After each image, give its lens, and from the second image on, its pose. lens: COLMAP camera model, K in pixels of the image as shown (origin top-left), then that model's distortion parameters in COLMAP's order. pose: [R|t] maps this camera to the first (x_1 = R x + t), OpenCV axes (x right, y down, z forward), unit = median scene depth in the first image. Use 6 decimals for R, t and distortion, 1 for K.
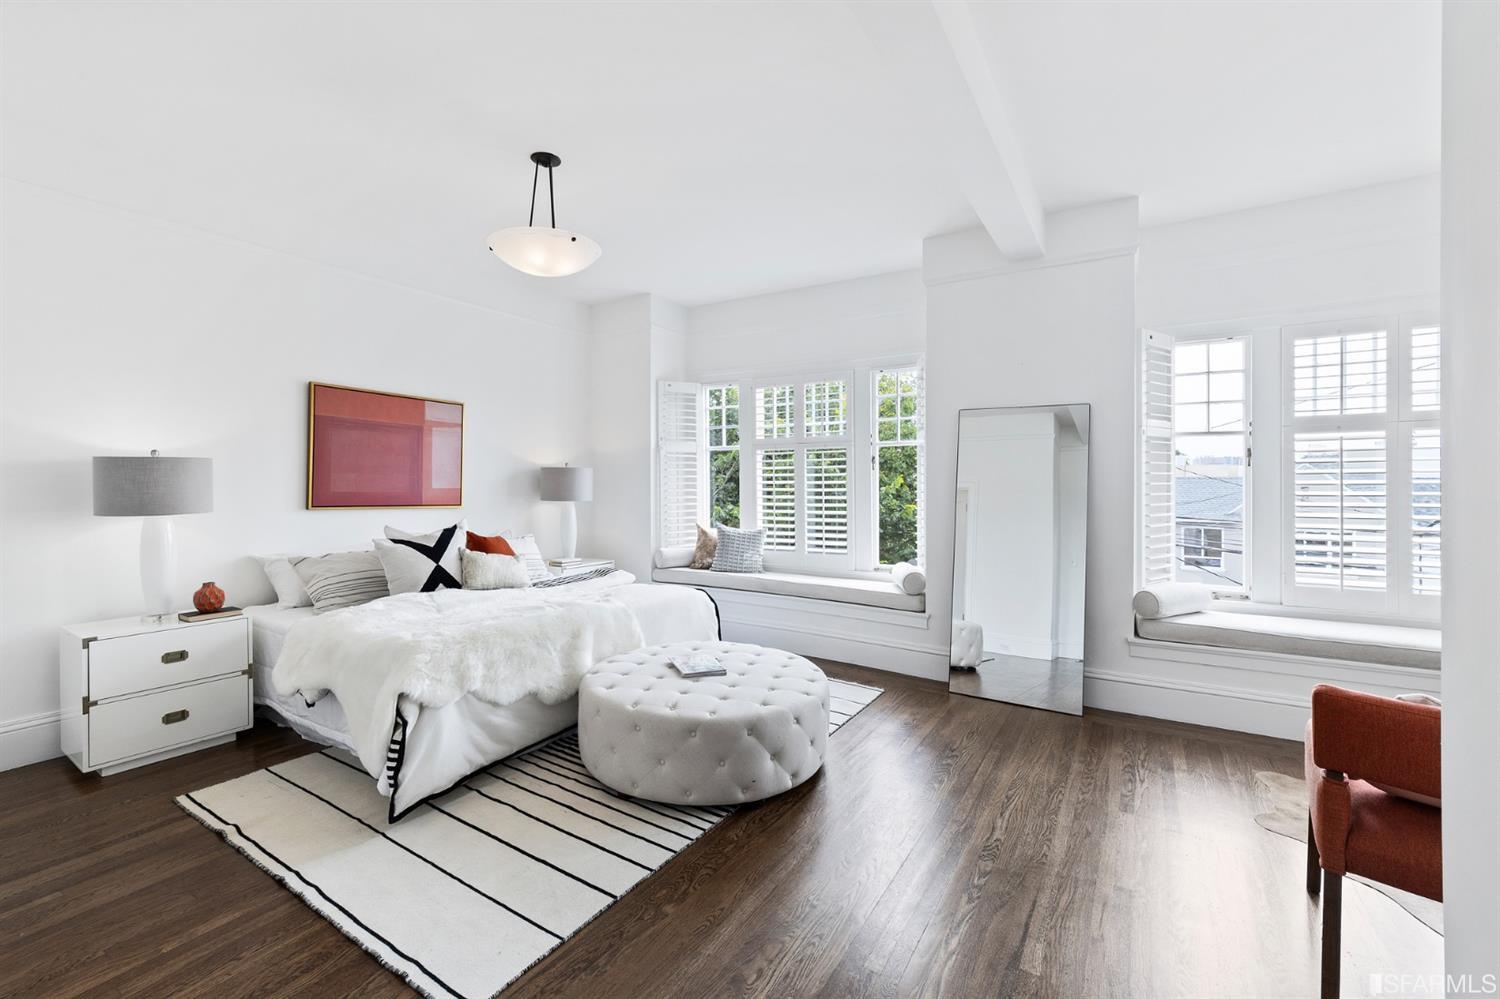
lens RADIAL K [[628.3, 0, 742.6], [0, 628.3, 484.3], [0, 0, 1]] dist [0.006231, 0.000245]
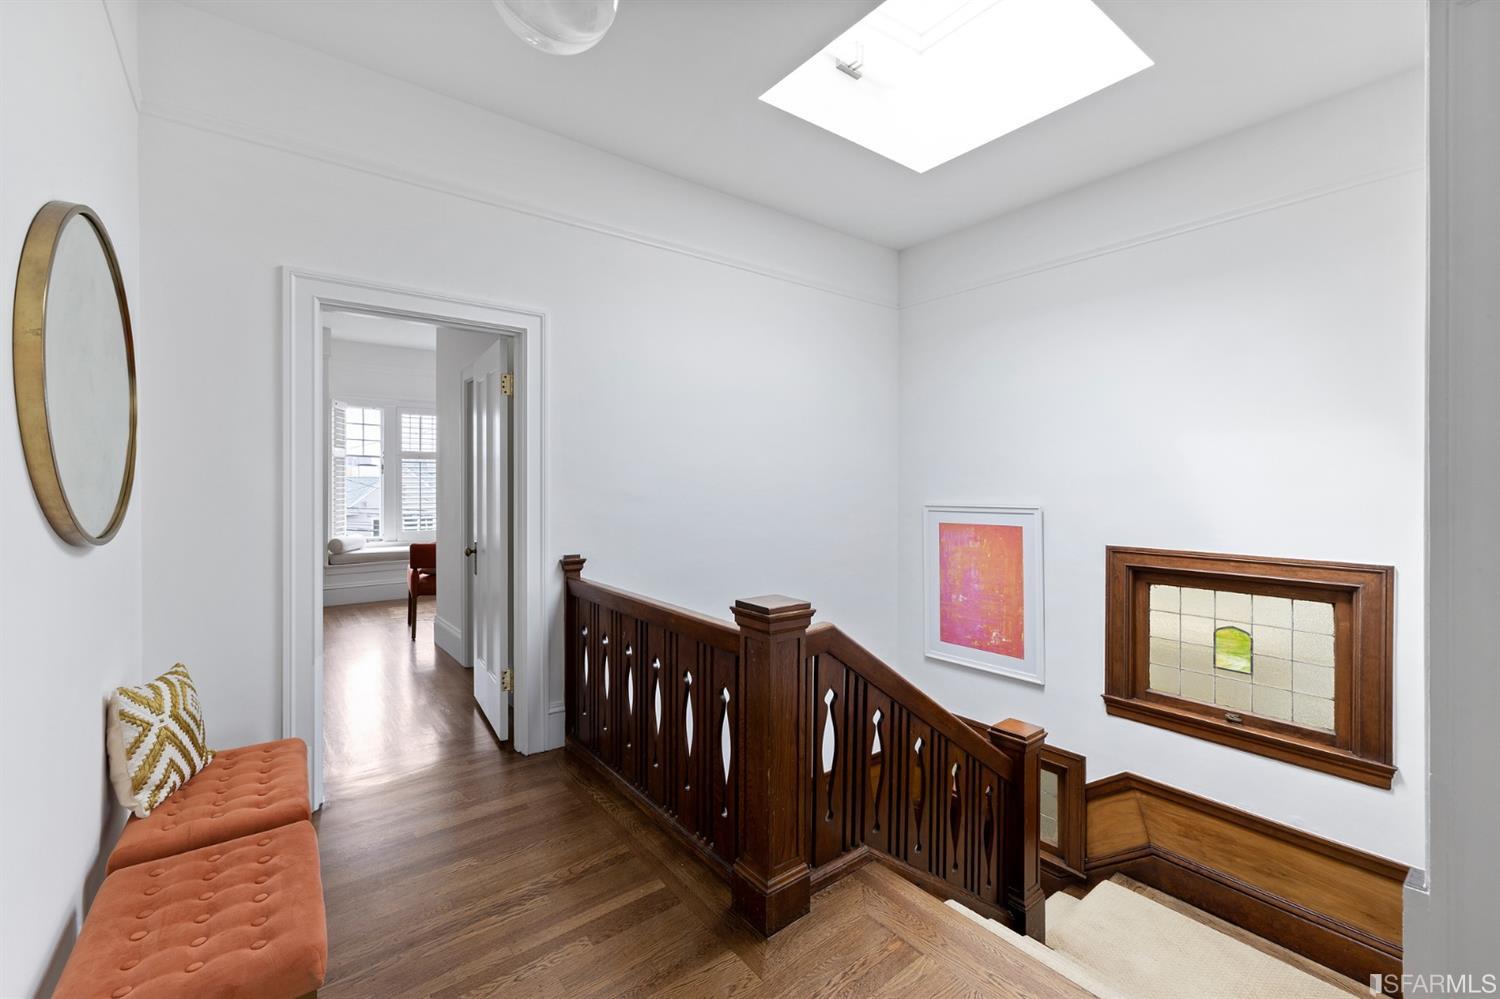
lens RADIAL K [[628.3, 0, 744.4], [0, 628.3, 483.5], [0, 0, 1]] dist [0.006231, 0.000245]
pose [[0.336461, -0.002072, 0.941695, -0.708634], [-0.004991, 0.999980, 0.003984, -0.012775], [-0.941684, -0.006041, 0.336444, -0.770612]]
